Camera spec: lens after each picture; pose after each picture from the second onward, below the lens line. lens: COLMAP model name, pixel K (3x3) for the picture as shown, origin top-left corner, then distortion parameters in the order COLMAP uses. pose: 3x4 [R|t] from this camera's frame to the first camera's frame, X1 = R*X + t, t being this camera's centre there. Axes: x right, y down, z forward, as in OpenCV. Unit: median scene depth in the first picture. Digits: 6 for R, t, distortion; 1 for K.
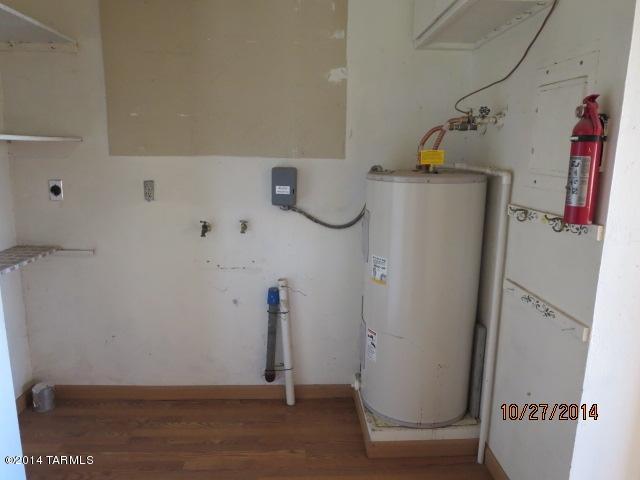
lens RADIAL K [[475.8, 0, 320.8], [0, 475.8, 244.1], [0, 0, 1]] dist [-0.003652, -0.019002]
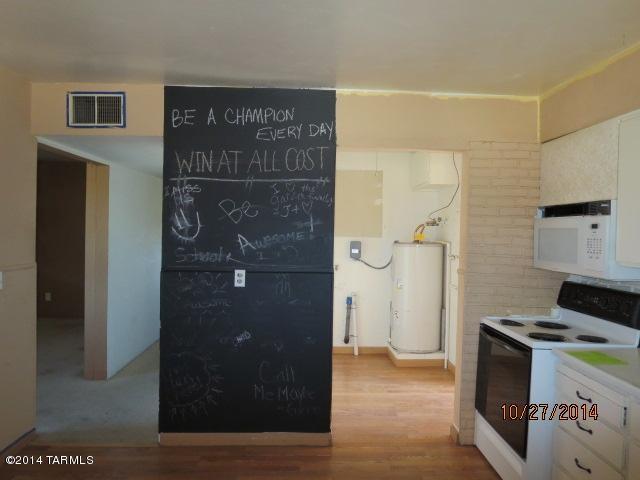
lens RADIAL K [[475.8, 0, 316.2], [0, 475.8, 239.3], [0, 0, 1]] dist [-0.003652, -0.019002]
pose [[0.999519, 0.001734, -0.030977, -0.194287], [-0.007179, 0.984263, -0.176566, 0.231343], [0.030183, 0.176704, 0.983801, -1.236984]]
